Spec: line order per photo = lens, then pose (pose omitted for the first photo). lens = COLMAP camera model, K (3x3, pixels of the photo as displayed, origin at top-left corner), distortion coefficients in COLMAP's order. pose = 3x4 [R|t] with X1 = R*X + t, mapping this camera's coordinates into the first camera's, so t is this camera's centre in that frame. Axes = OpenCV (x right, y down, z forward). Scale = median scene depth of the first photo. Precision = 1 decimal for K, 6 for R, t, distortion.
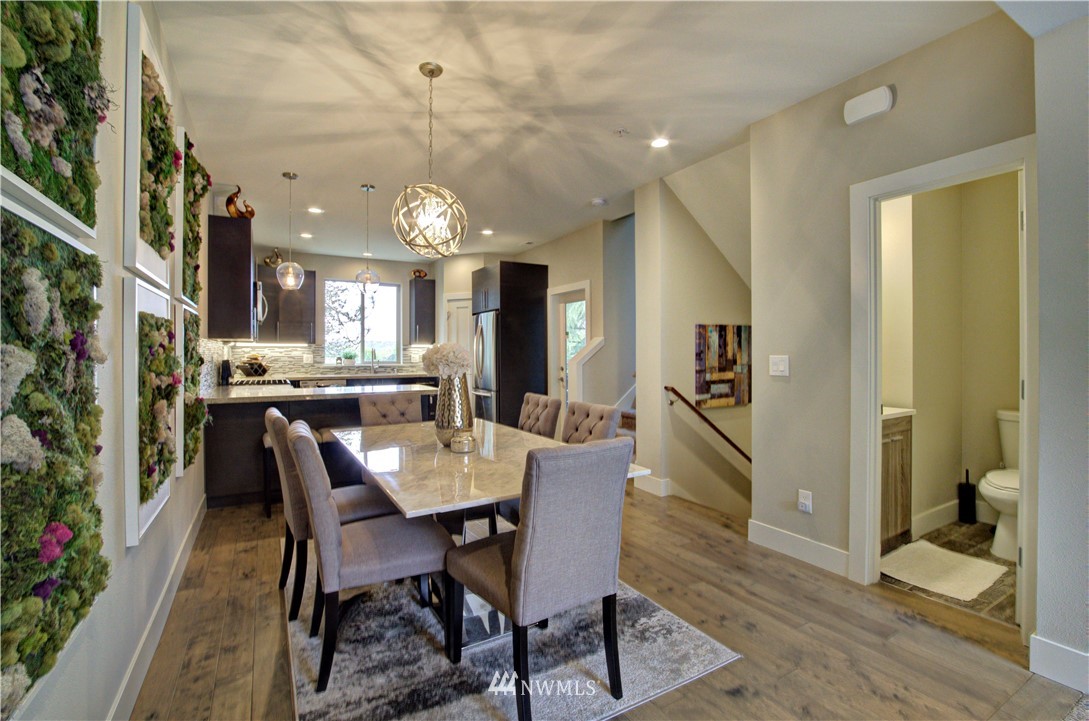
lens RADIAL K [[484.5, 0, 545.2], [0, 484.5, 357.3], [0, 0, 1]] dist [-0.001730, -0.000038]
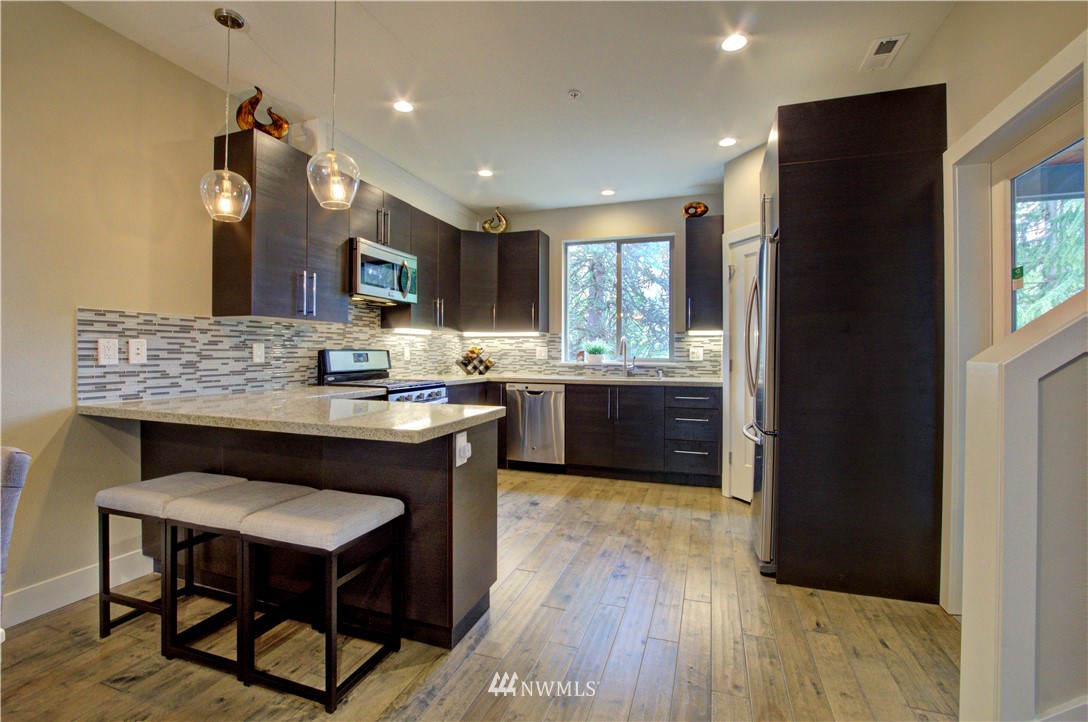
lens RADIAL K [[482.0, 0, 539.1], [0, 482.0, 356.6], [0, 0, 1]] dist [-0.019465, -0.000508]
pose [[0.644164, 0.011208, -0.764806, 0.109676], [-0.012493, 0.999913, 0.004132, 0.008434], [0.764786, 0.006893, 0.644248, 0.796900]]
